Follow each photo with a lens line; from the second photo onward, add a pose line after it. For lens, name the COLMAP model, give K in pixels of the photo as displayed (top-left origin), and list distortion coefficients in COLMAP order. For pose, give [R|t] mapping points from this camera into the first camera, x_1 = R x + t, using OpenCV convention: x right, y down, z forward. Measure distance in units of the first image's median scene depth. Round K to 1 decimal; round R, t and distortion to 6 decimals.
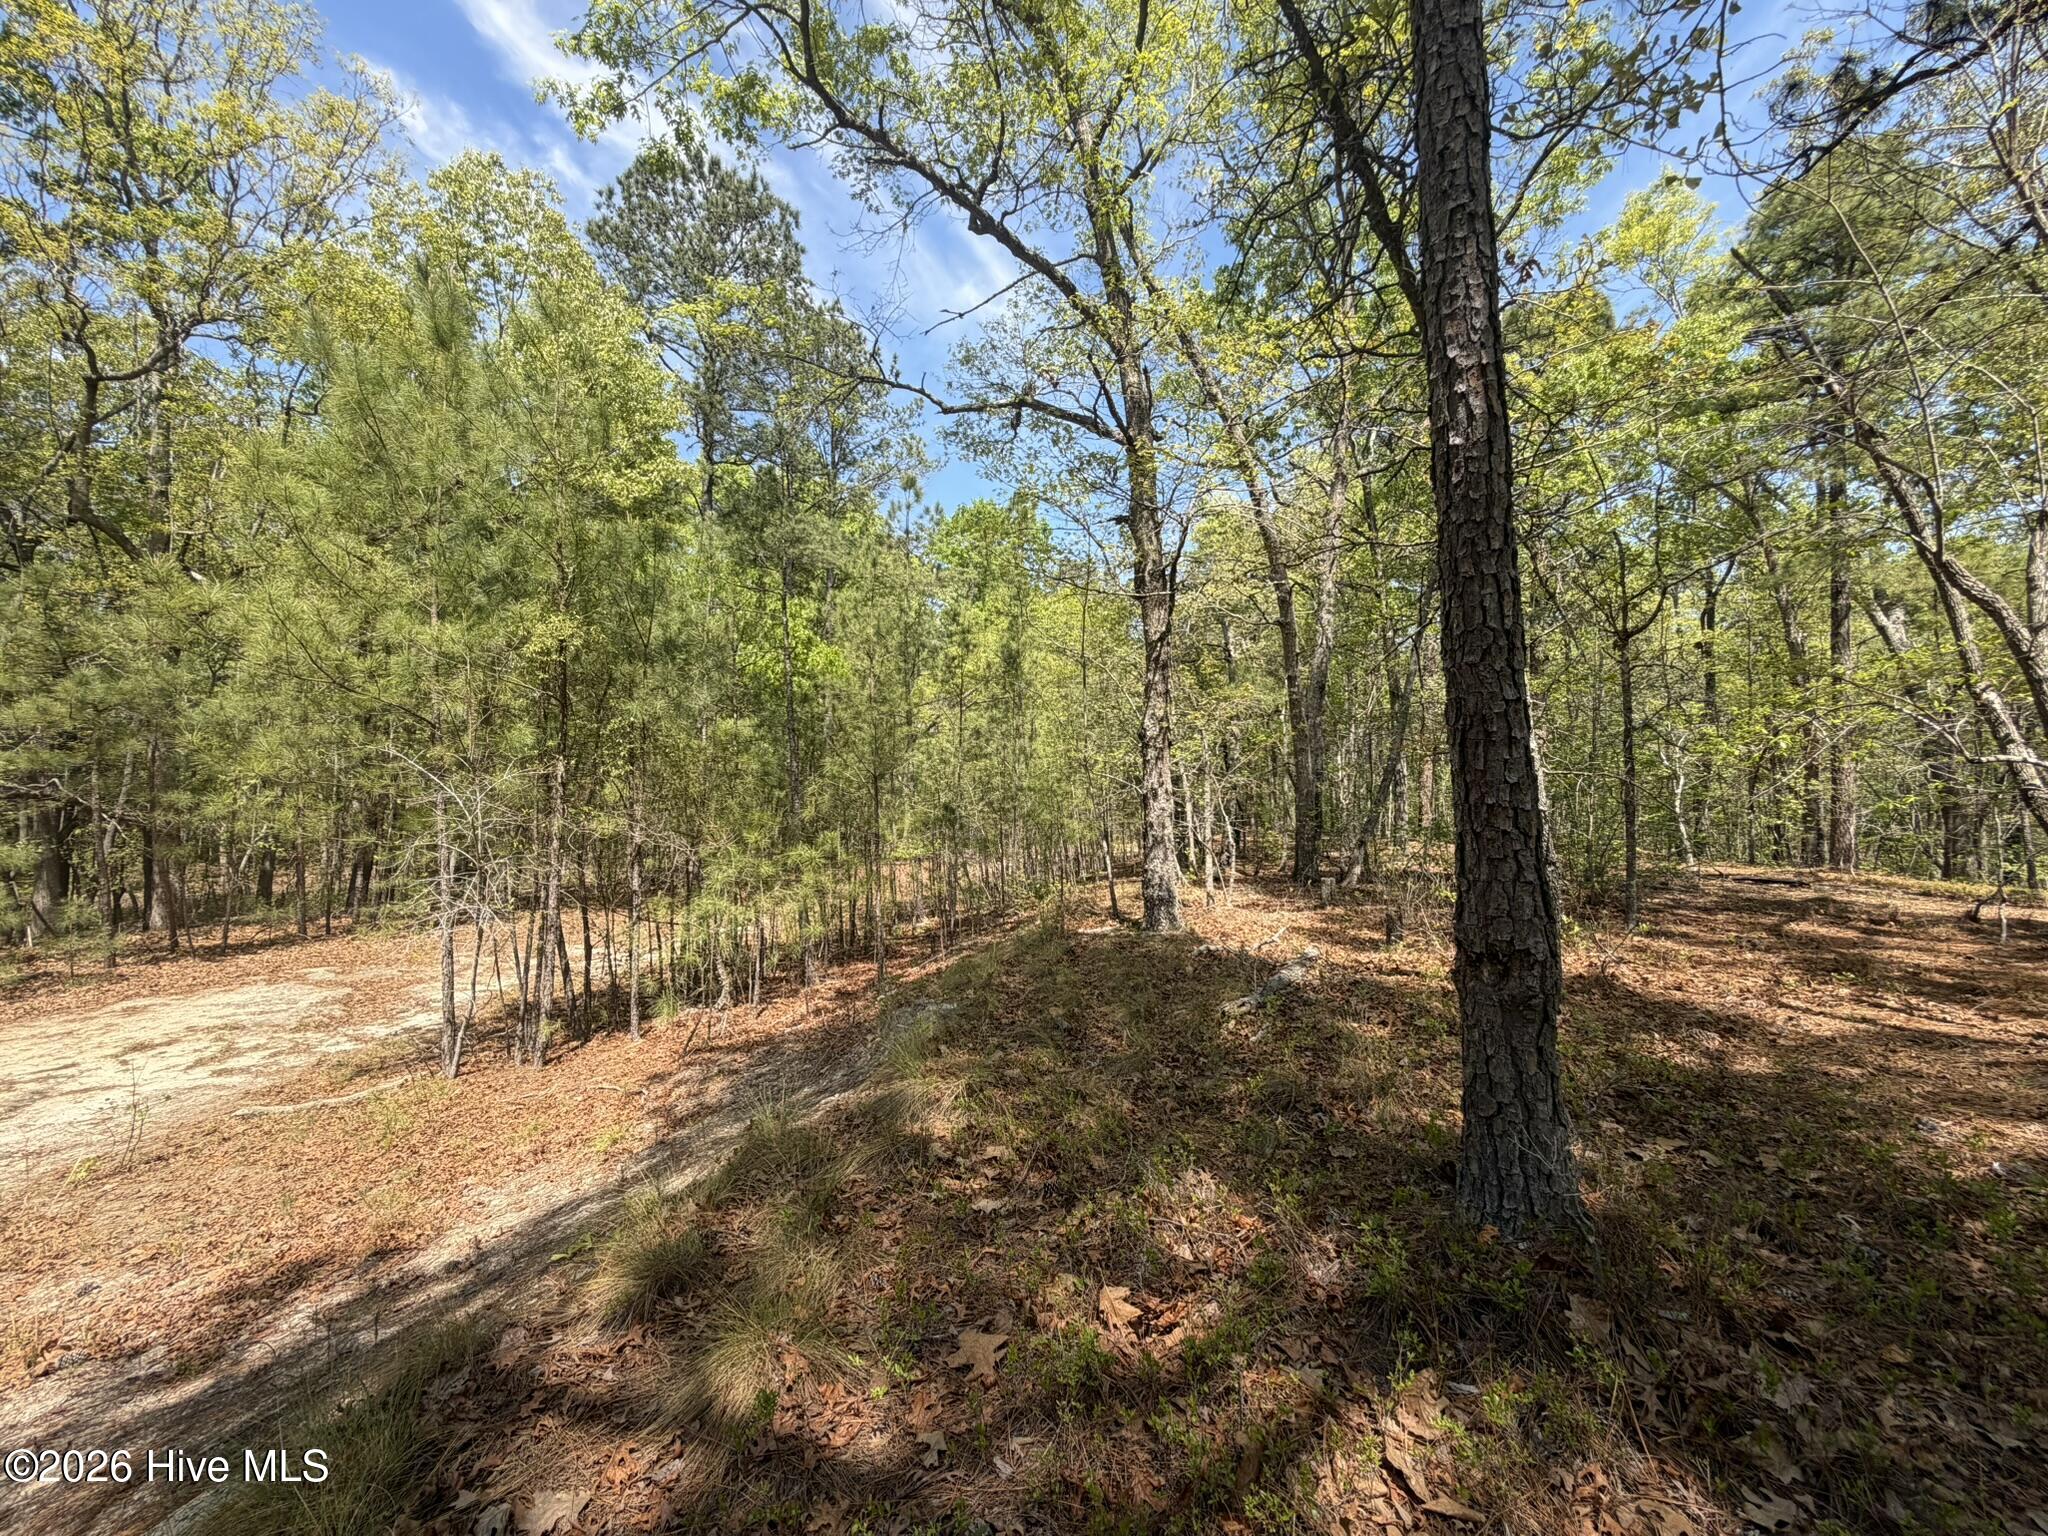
lens RADIAL K [[811.2, 0, 998.8], [0, 811.2, 773.5], [0, 0, 1]] dist [-0.001514, -0.000178]
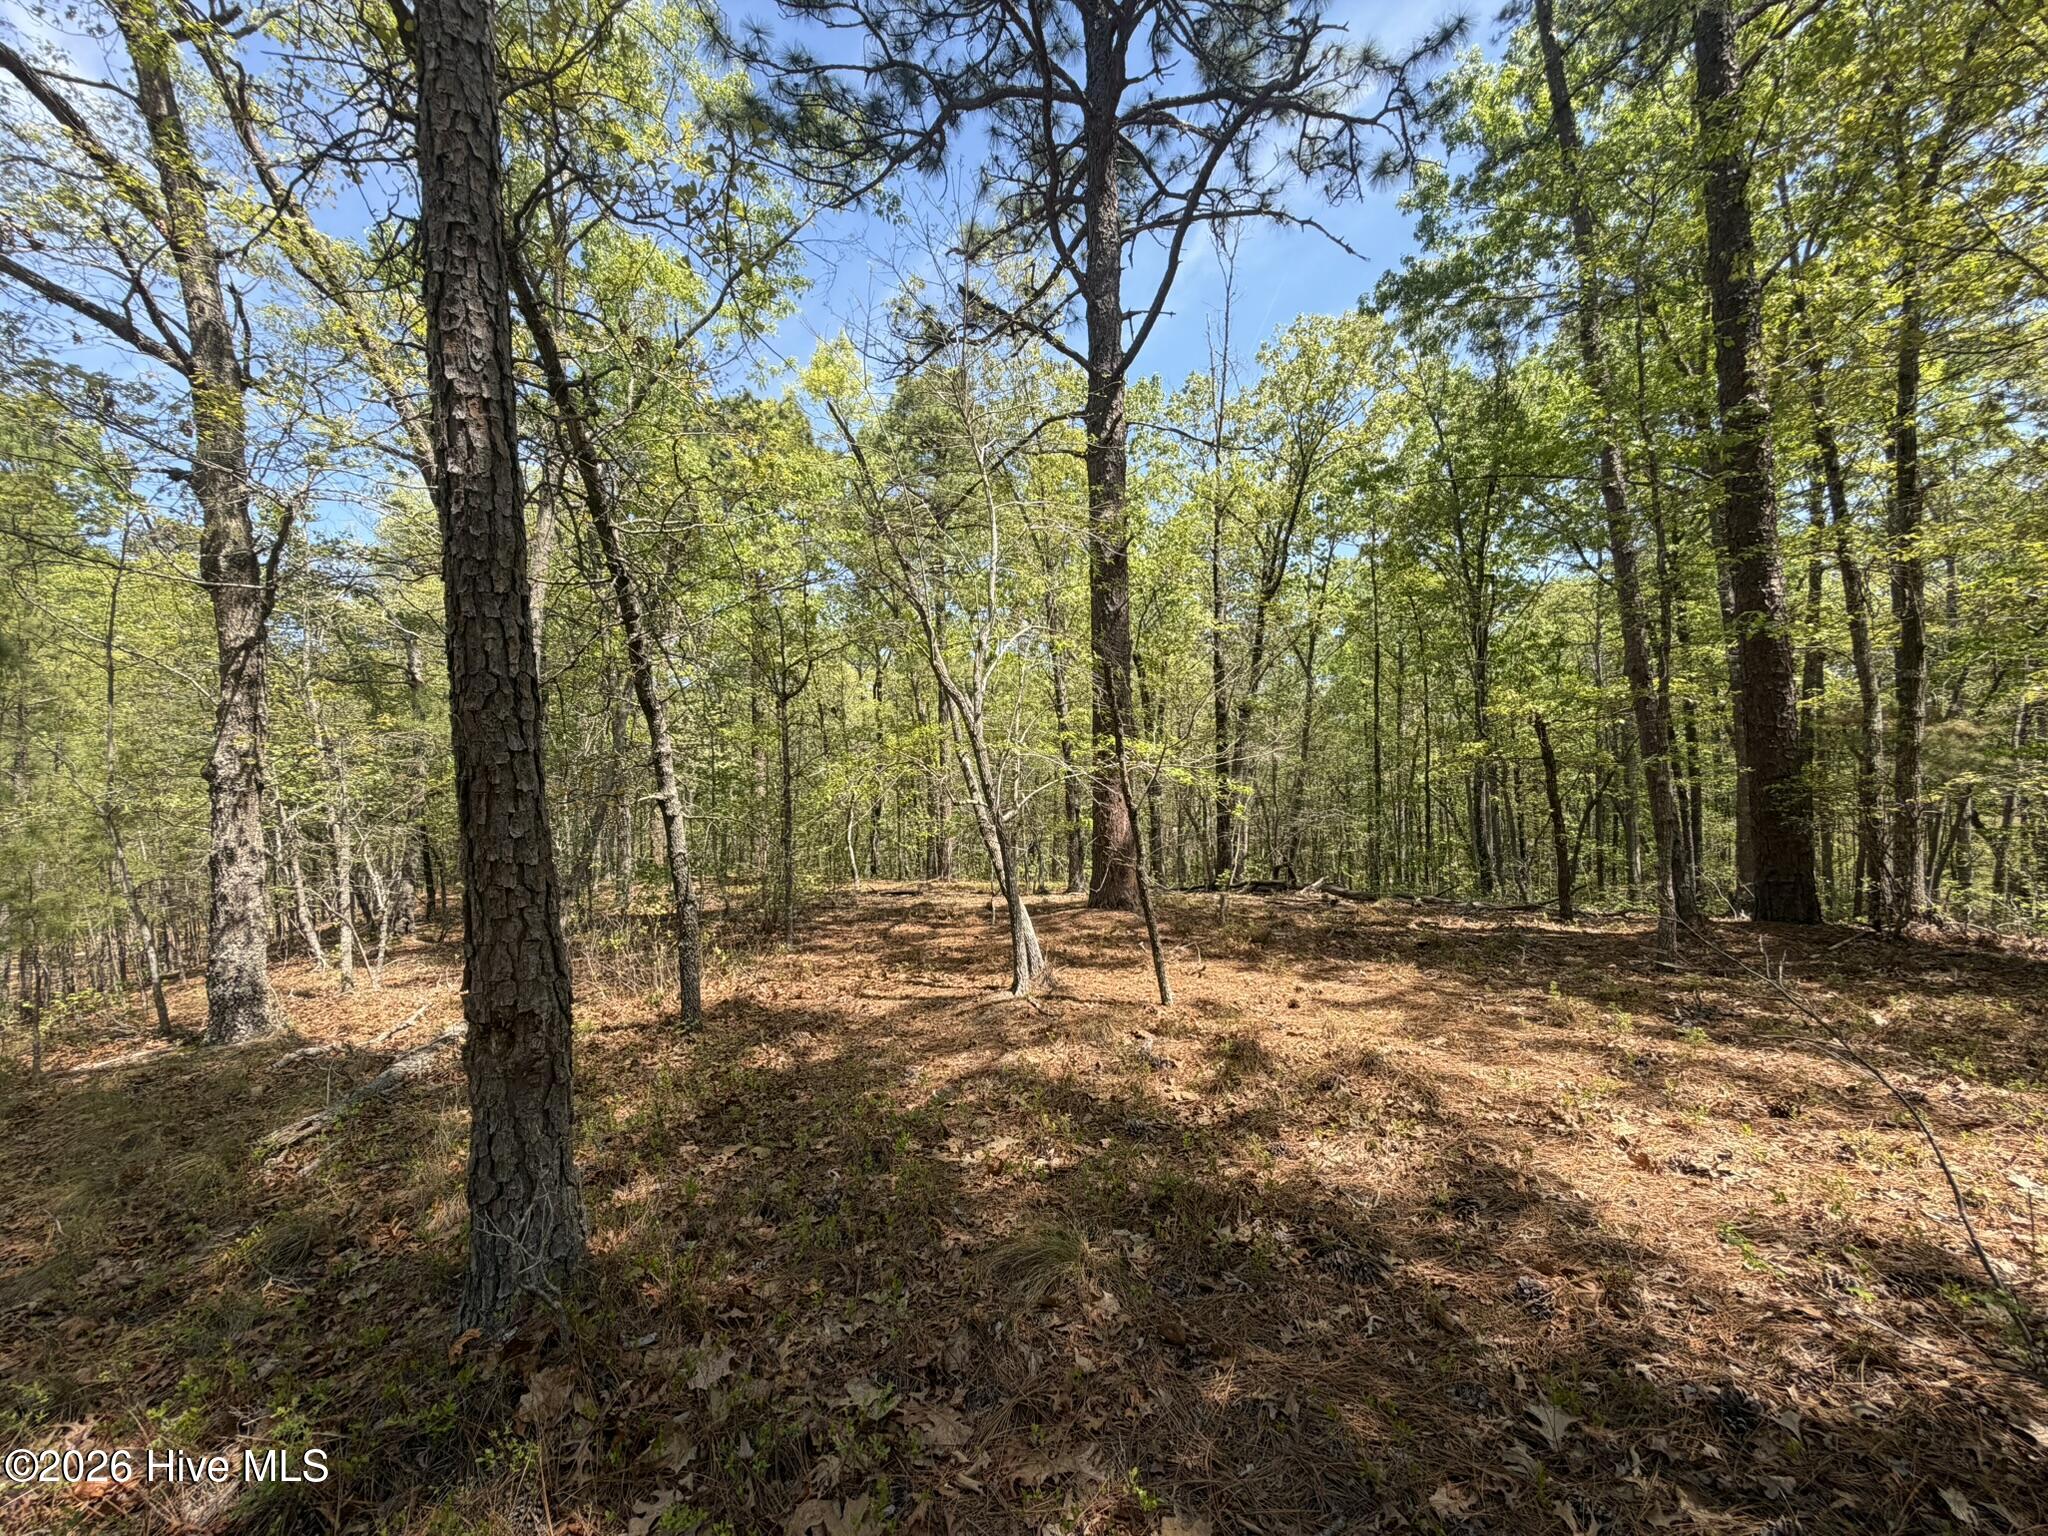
lens RADIAL K [[817.7, 0, 1017.9], [0, 817.7, 774.2], [0, 0, 1]] dist [0.000169, -0.000237]
pose [[0.654492, 0.017448, 0.755868, 0.097822], [0.019487, 0.999012, -0.039934, -0.004531], [-0.755818, 0.040866, 0.653505, -0.027599]]
